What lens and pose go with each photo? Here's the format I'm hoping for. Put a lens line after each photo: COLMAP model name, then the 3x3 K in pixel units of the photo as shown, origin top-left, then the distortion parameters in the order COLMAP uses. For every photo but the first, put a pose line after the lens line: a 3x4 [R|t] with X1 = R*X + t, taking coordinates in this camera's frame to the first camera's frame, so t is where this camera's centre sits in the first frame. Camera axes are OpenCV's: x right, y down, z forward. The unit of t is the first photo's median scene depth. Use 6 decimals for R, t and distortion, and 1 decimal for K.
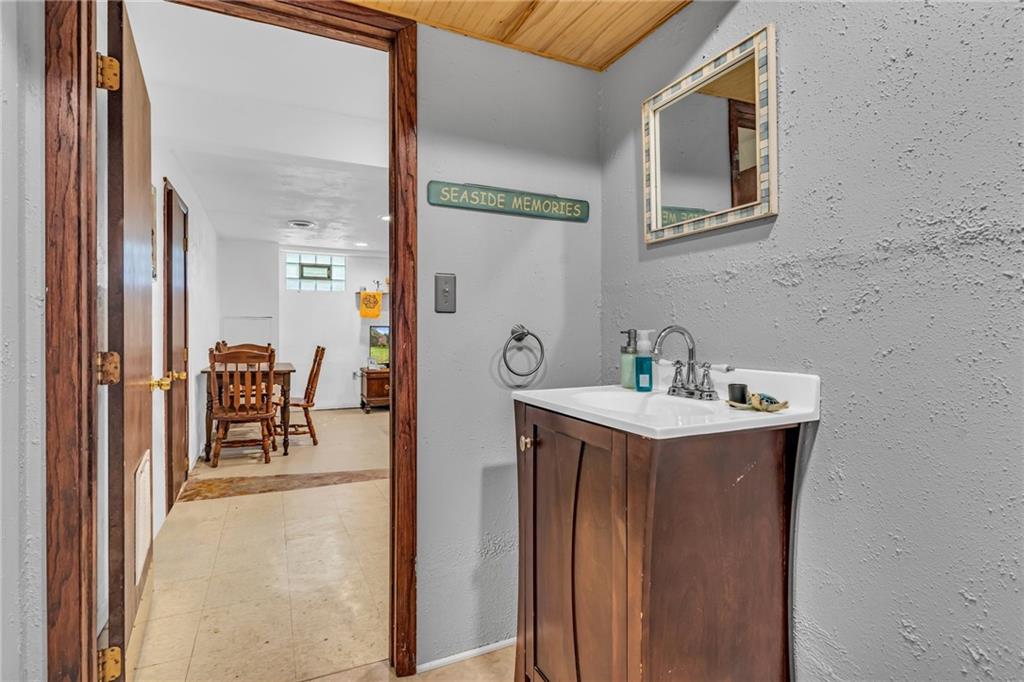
lens RADIAL K [[498.0, 0, 515.8], [0, 498.0, 335.1], [0, 0, 1]] dist [-0.000724, -0.000188]
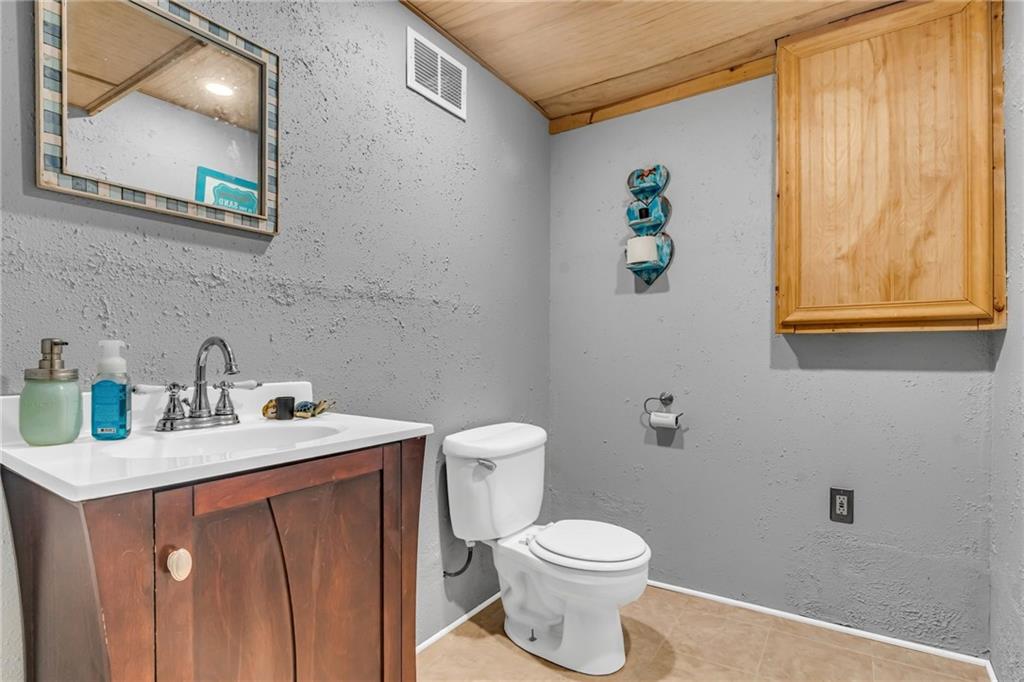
lens RADIAL K [[492.4, 0, 510.4], [0, 492.4, 360.7], [0, 0, 1]] dist [0.000575, 0.000057]
pose [[-0.493665, -0.014846, 0.869525, -0.612430], [0.005060, 0.999788, 0.019944, 0.006356], [-0.869637, 0.014246, -0.493486, 1.026712]]
